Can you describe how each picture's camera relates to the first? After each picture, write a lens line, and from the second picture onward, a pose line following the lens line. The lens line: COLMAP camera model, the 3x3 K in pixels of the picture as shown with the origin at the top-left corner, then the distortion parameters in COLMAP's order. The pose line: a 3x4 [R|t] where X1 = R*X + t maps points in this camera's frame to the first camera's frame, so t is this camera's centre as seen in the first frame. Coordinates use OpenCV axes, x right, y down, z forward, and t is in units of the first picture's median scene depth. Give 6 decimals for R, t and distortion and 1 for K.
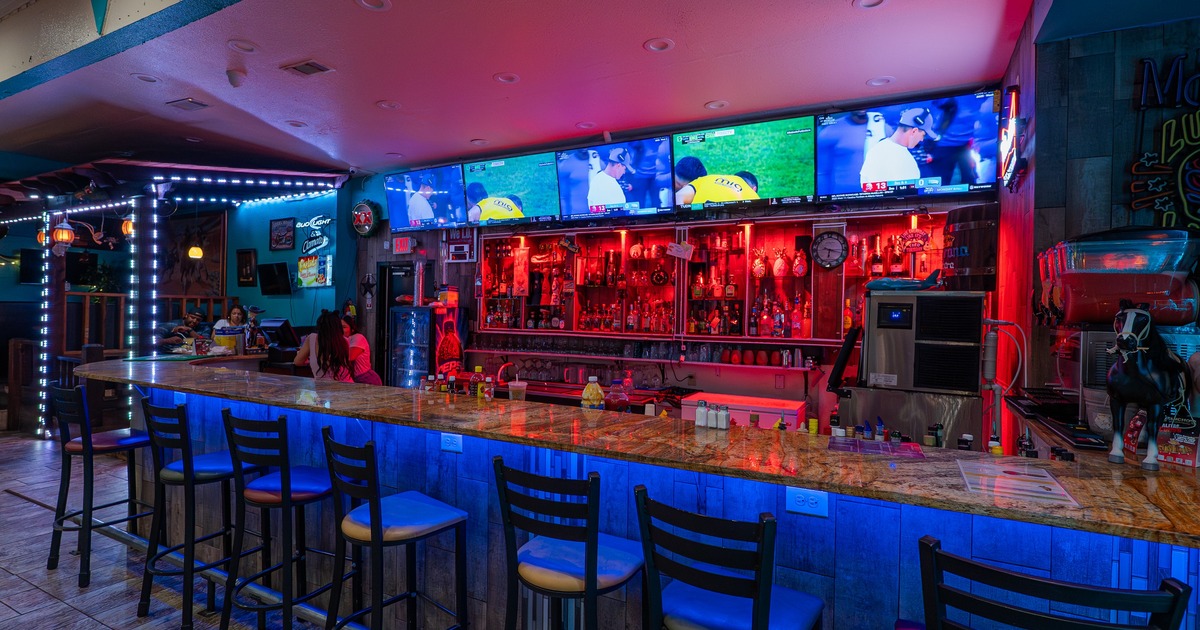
lens RADIAL K [[577.1, 0, 600.0], [0, 577.1, 315.0], [0, 0, 1]] dist [-0.002016, -0.000202]
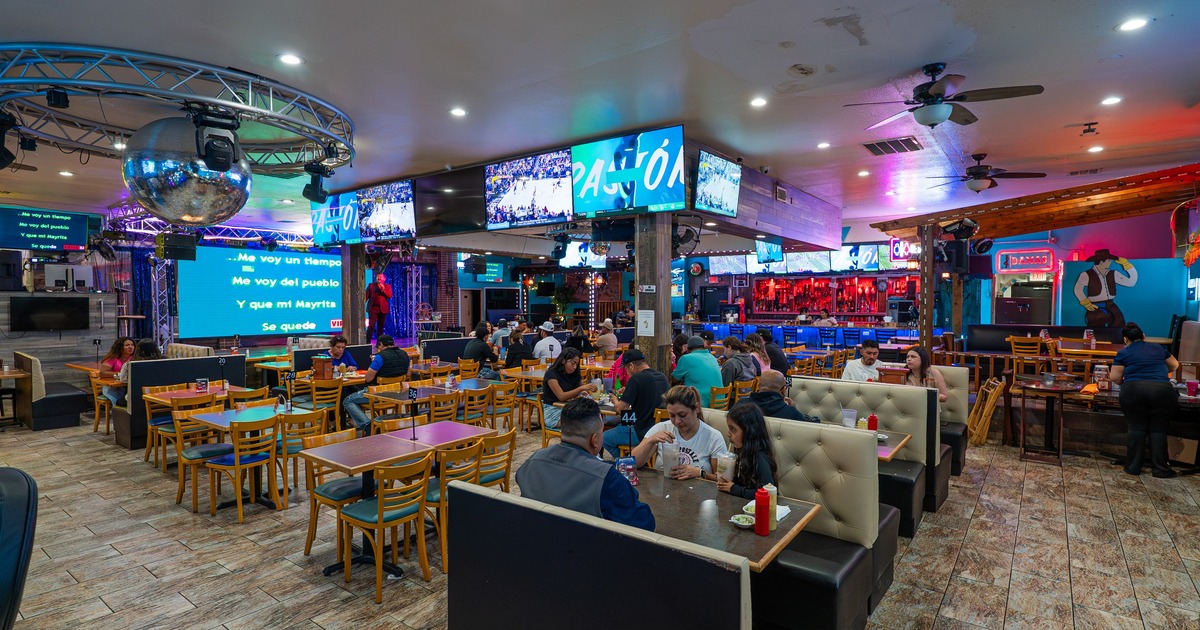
lens RADIAL K [[594.2, 0, 611.7], [0, 594.2, 312.6], [0, 0, 1]] dist [-0.000554, -0.000104]
pose [[0.989692, -0.013409, -0.142580, -0.587203], [0.015581, 0.999779, 0.014131, -0.029181], [0.142359, -0.016207, 0.989682, -2.329253]]
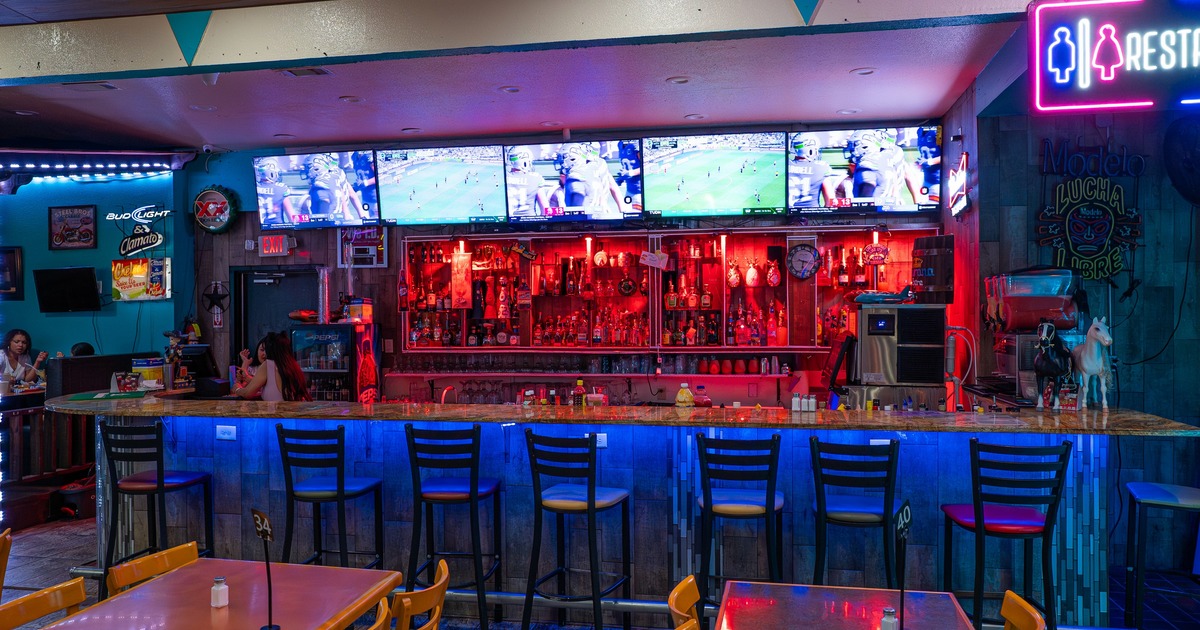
lens RADIAL K [[881.5, 0, 600.0], [0, 881.5, 315.0], [0, 0, 1]] dist [-0.004044, -0.001498]
pose [[0.957194, -0.024715, 0.288388, -0.379111], [0.025411, 0.999676, 0.001331, -0.023654], [-0.288328, 0.006054, 0.957513, -0.388545]]
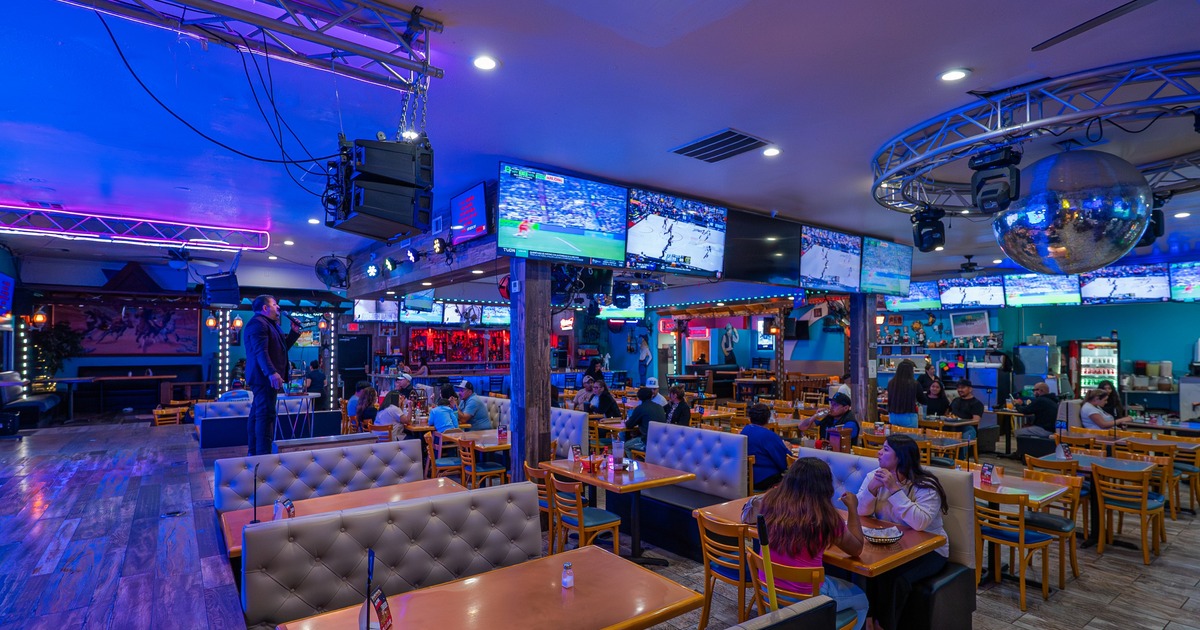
lens RADIAL K [[577.1, 0, 600.0], [0, 577.1, 315.0], [0, 0, 1]] dist [-0.002016, -0.000202]
pose [[0.435984, 0.033371, 0.899335, -2.662263], [0.011843, 0.999013, -0.042811, -0.087045], [-0.899876, 0.029316, 0.435159, -1.096153]]
